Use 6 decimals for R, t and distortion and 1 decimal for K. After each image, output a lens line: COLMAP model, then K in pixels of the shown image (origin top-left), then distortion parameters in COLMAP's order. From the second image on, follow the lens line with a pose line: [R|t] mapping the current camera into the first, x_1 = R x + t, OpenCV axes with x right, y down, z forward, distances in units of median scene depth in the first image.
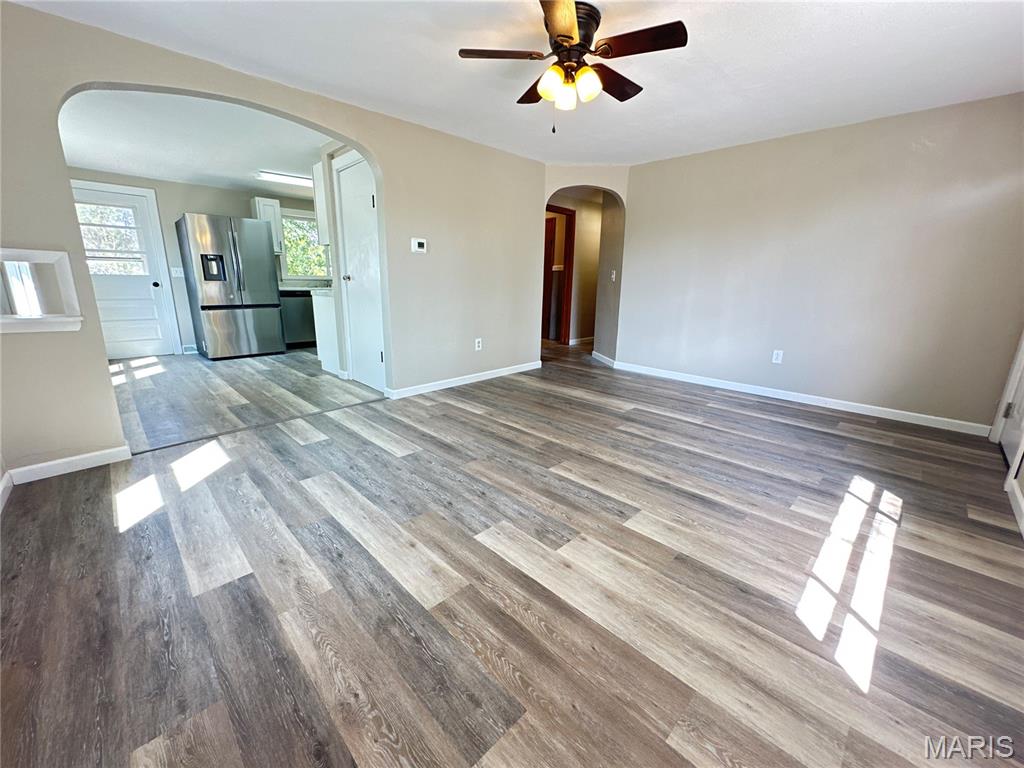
lens RADIAL K [[409.9, 0, 513.3], [0, 409.9, 383.2], [0, 0, 1]] dist [-0.002196, -0.000285]
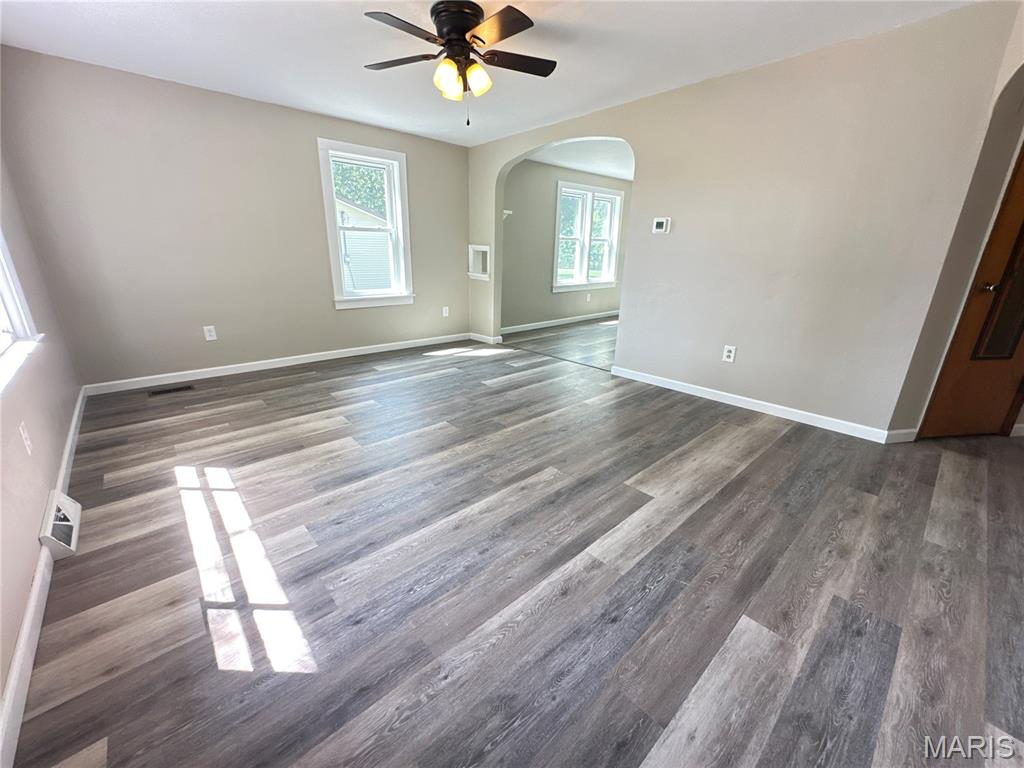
lens RADIAL K [[409.9, 0, 510.5], [0, 409.9, 385.2], [0, 0, 1]] dist [-0.002196, -0.000285]
pose [[-0.048634, 0.303299, -0.951653, 1.397368], [-0.257093, 0.916876, 0.305354, -0.357740], [0.965162, 0.259513, 0.033385, 1.311994]]
